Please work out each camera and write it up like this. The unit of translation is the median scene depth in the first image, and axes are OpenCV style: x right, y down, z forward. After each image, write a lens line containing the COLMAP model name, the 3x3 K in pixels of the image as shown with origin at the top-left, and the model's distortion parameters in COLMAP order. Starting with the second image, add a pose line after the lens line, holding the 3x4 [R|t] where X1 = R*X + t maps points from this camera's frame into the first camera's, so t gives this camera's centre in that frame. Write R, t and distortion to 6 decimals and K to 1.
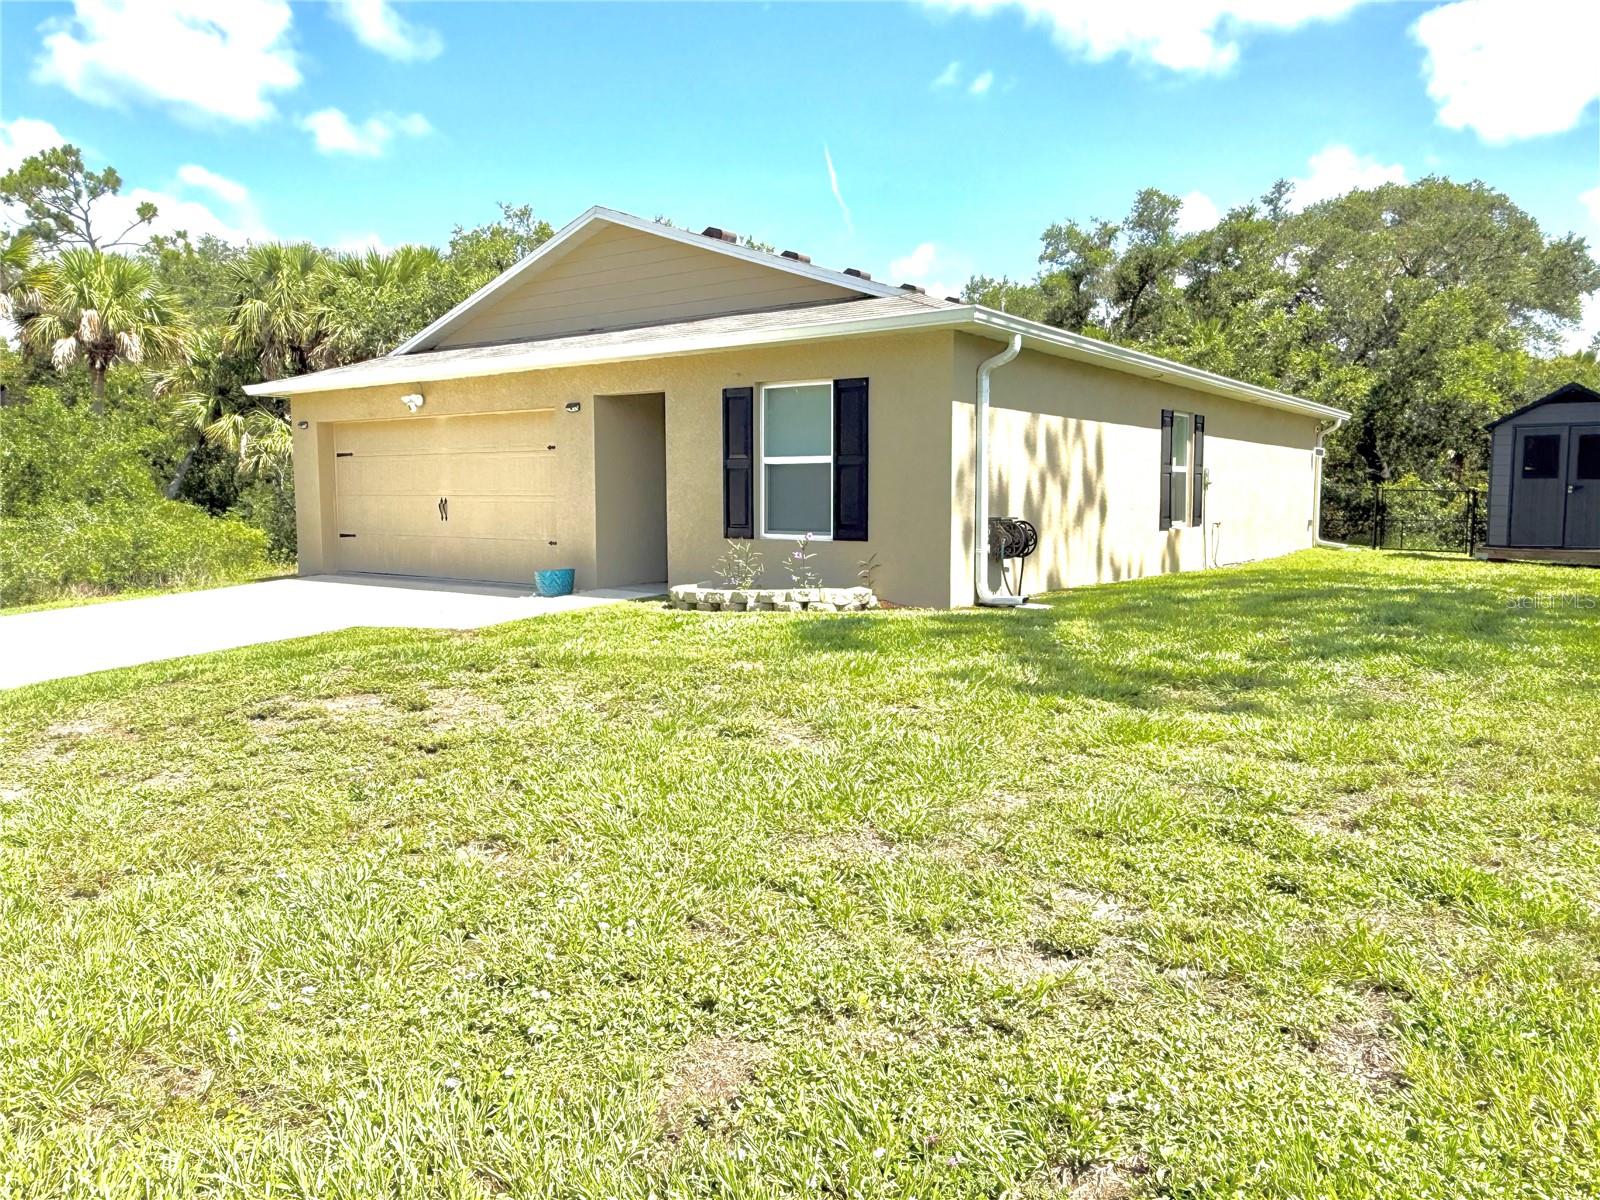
lens RADIAL K [[1123.9, 0, 801.6], [0, 1123.9, 595.0], [0, 0, 1]] dist [0.001170, -0.003893]
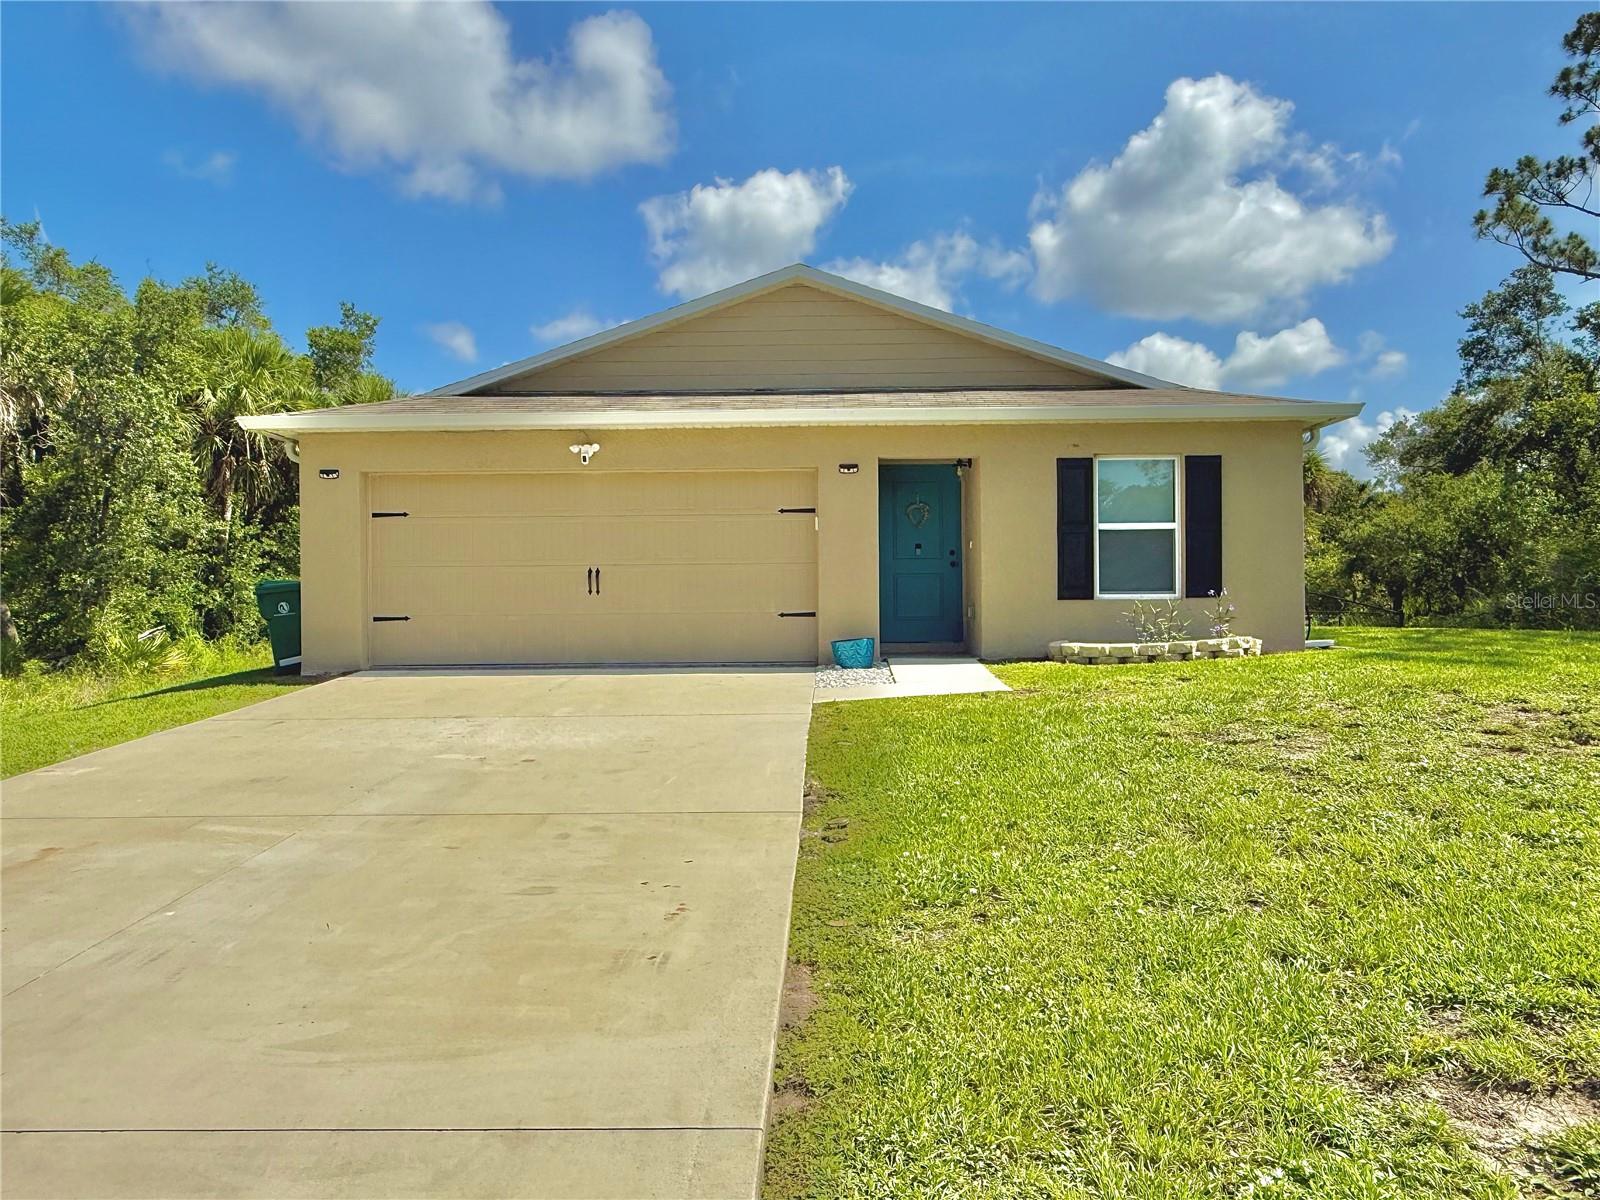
lens RADIAL K [[1123.9, 0, 797.4], [0, 1123.9, 608.1], [0, 0, 1]] dist [0.001170, -0.003893]
pose [[0.816541, -0.010177, 0.577198, -0.455338], [0.060910, 0.995782, -0.068610, 0.007285], [-0.574066, 0.091180, 0.813717, 0.153422]]
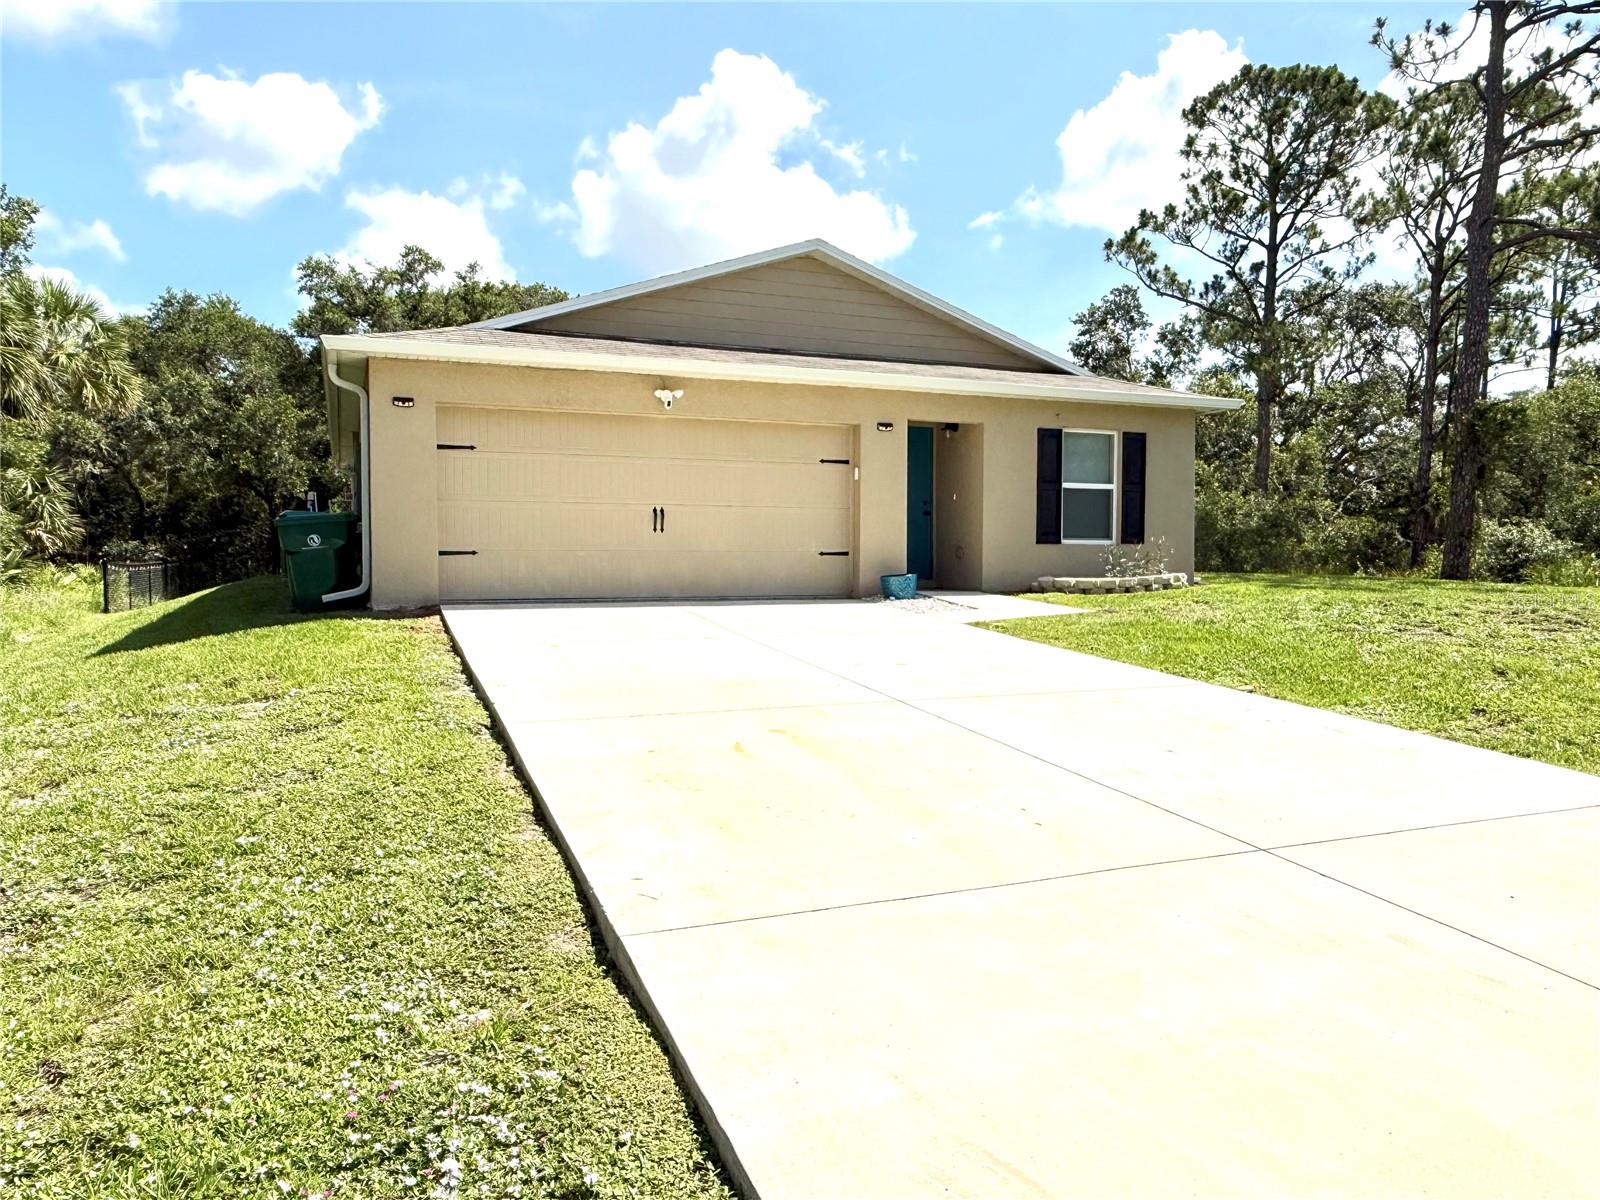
lens RADIAL K [[1123.9, 0, 811.1], [0, 1123.9, 606.4], [0, 0, 1]] dist [0.001170, -0.003893]
pose [[0.518969, -0.036197, 0.854026, -0.683347], [0.075136, 0.997168, -0.003394, 0.003093], [-0.851485, 0.065929, 0.520219, 0.292402]]
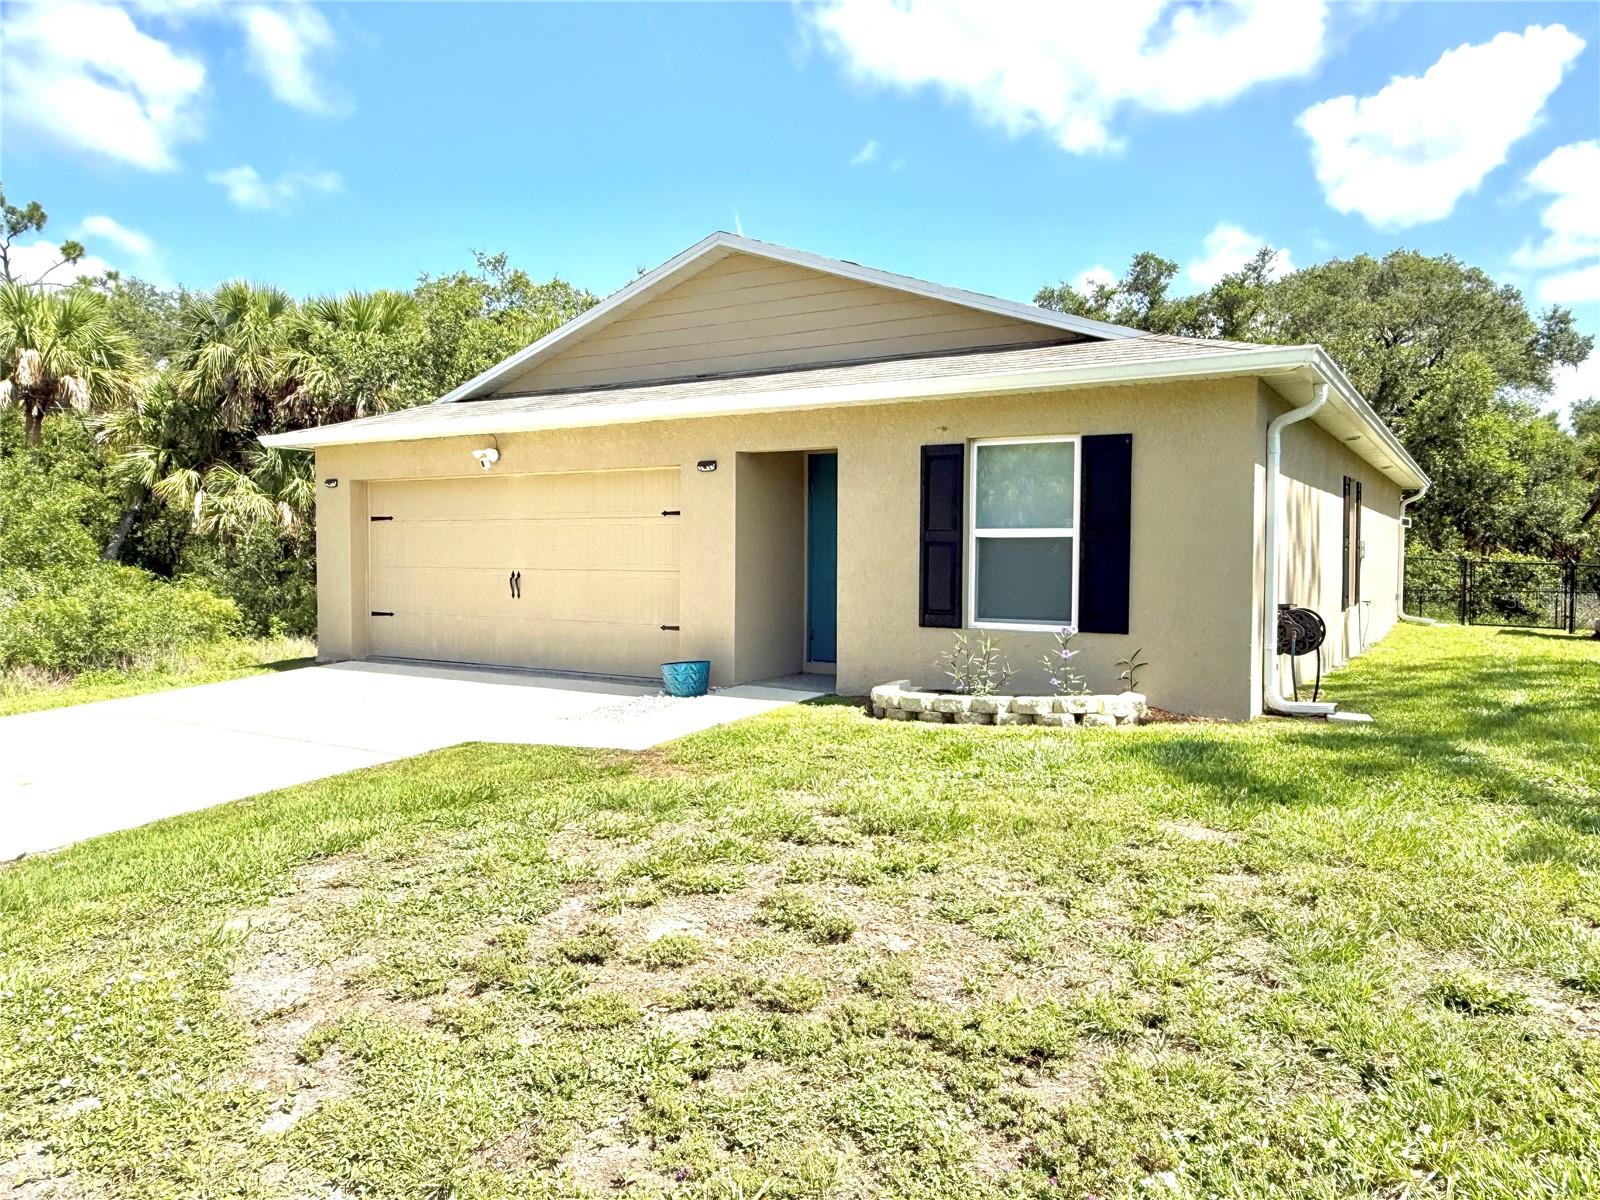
lens RADIAL K [[1123.9, 0, 804.3], [0, 1123.9, 591.9], [0, 0, 1]] dist [0.001170, -0.003893]
pose [[0.996963, 0.002672, 0.077830, -0.113389], [0.001725, 0.998408, -0.056372, -0.015723], [-0.077857, 0.056336, 0.995372, 0.100942]]
